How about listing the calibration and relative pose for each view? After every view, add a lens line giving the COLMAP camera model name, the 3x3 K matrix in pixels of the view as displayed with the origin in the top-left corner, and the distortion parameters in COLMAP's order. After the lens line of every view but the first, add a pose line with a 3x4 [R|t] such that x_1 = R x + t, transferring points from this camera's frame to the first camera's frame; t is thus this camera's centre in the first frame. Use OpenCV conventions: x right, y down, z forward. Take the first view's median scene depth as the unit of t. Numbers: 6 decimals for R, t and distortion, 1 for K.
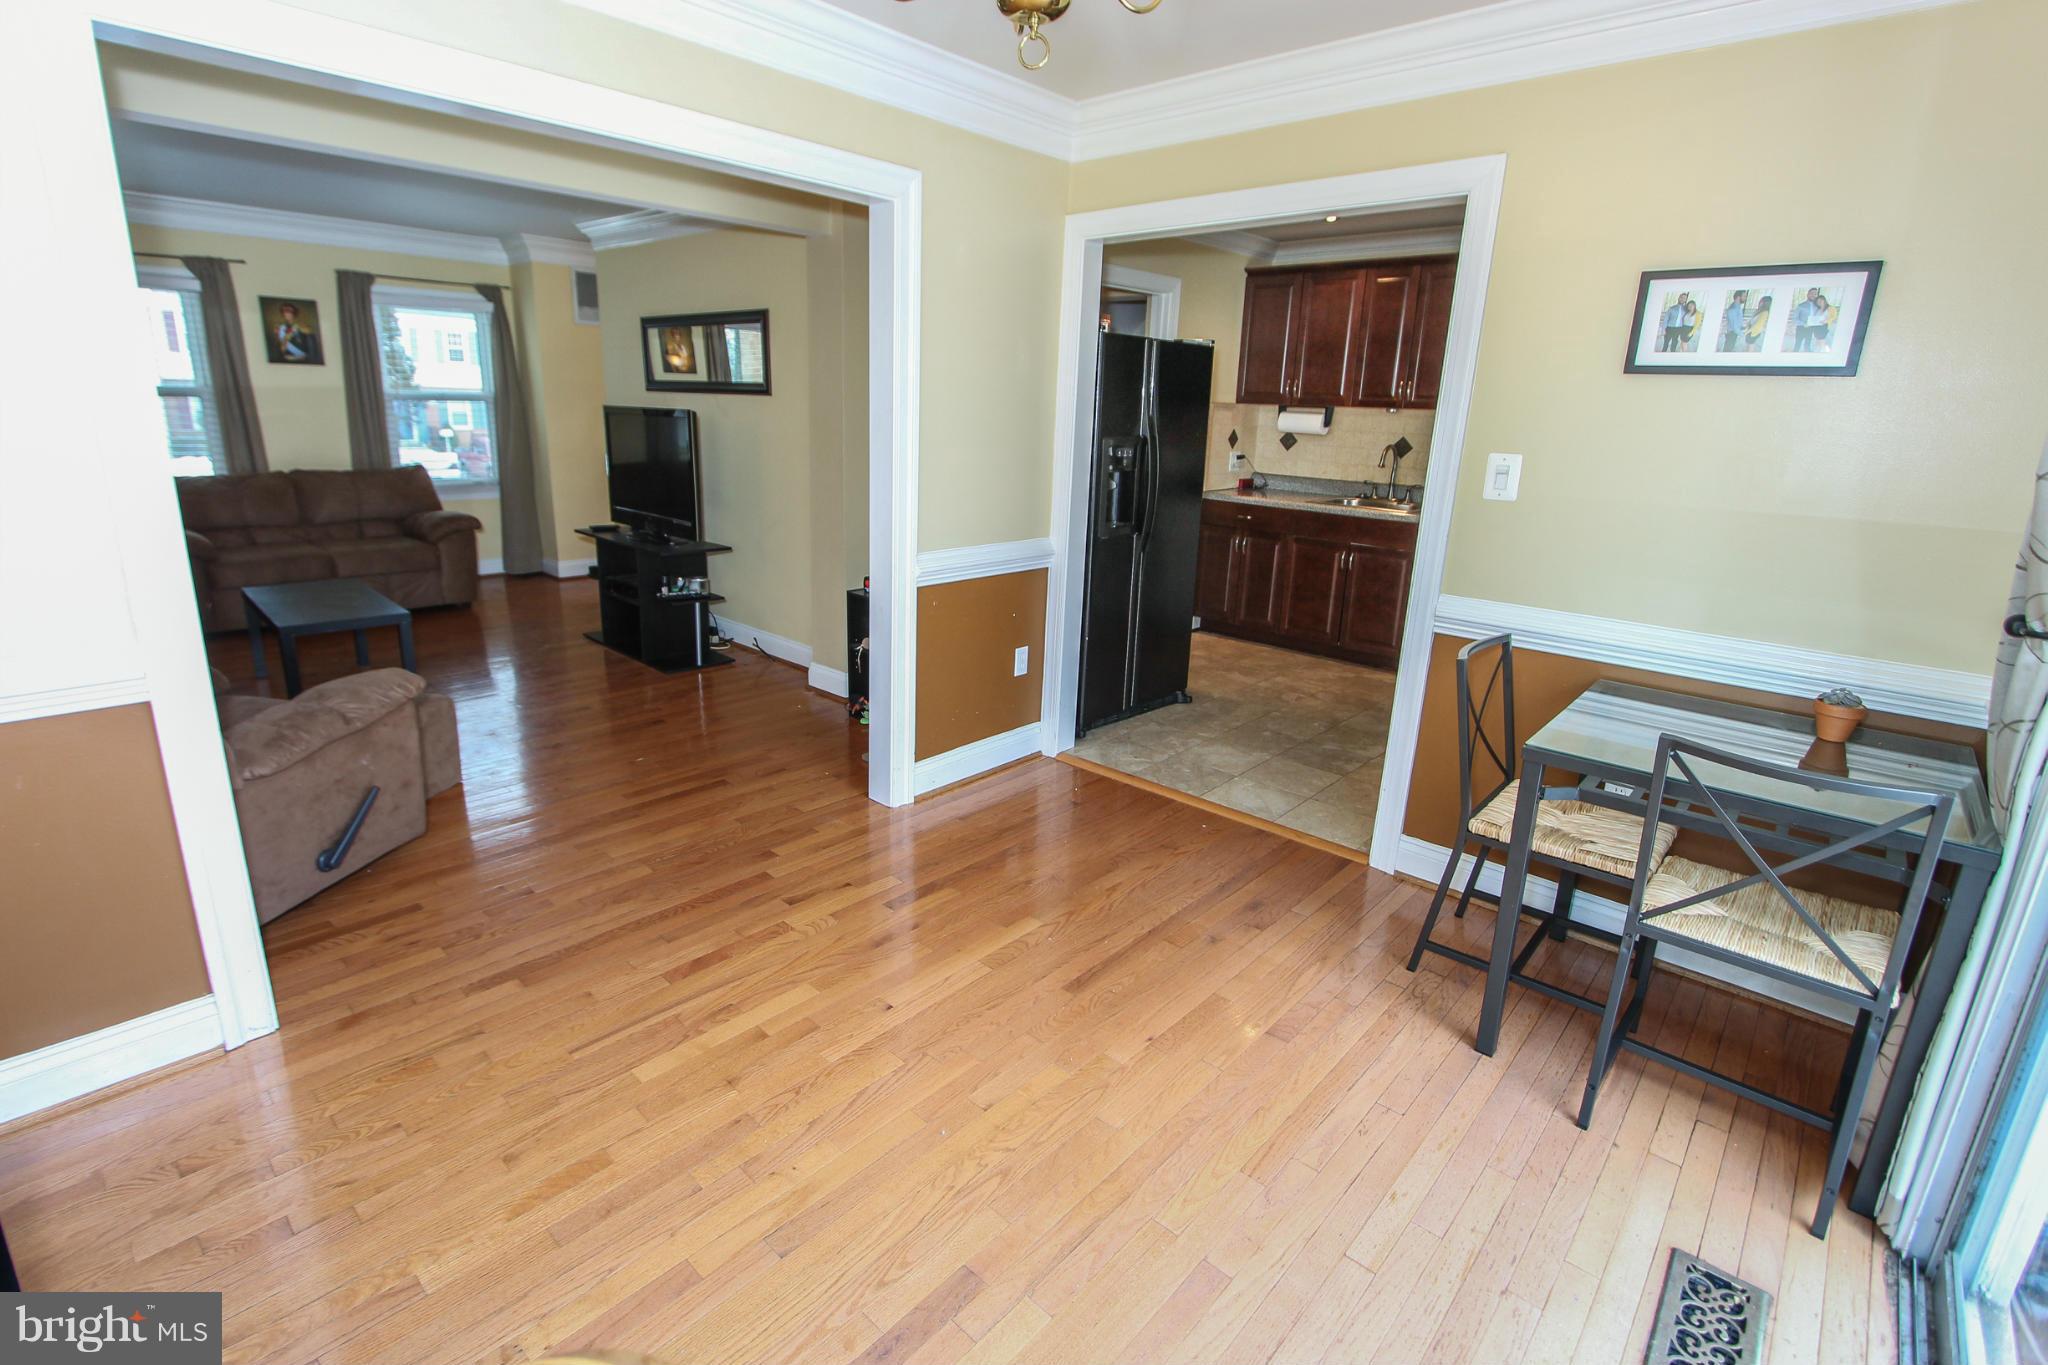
lens RADIAL K [[951.6, 0, 1013.1], [0, 951.6, 657.6], [0, 0, 1]] dist [-0.015119, 0.000084]
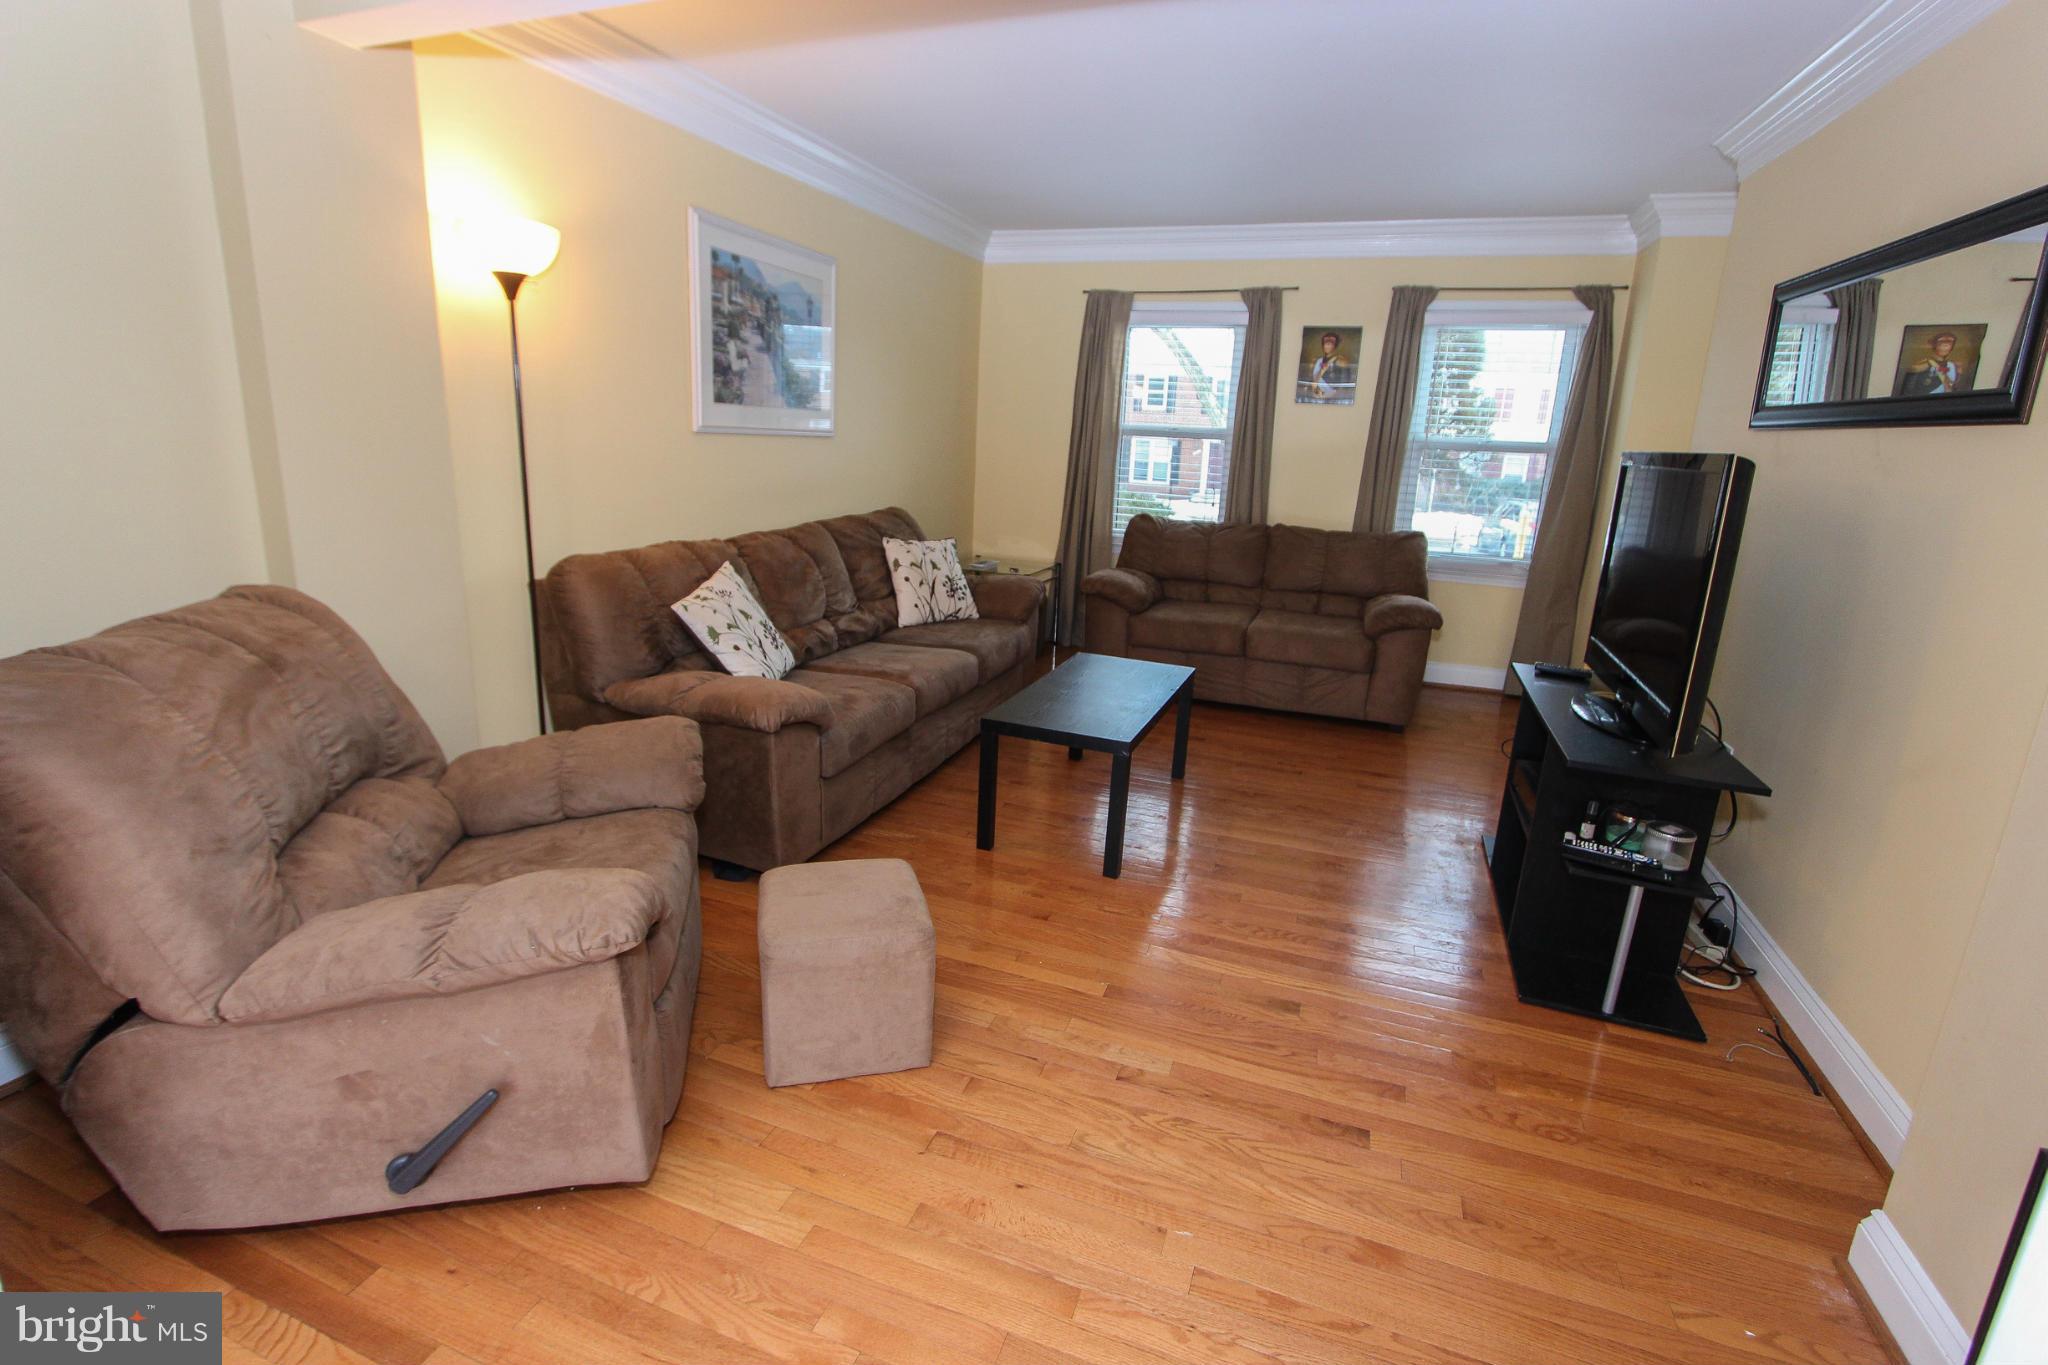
lens RADIAL K [[937.8, 0, 1011.7], [0, 937.8, 647.7], [0, 0, 1]] dist [-0.015187, 0.000447]
pose [[0.375446, 0.196348, -0.905808, -0.077070], [-0.268310, 0.958482, 0.096555, -0.138463], [0.887158, 0.206786, 0.412540, 0.582142]]
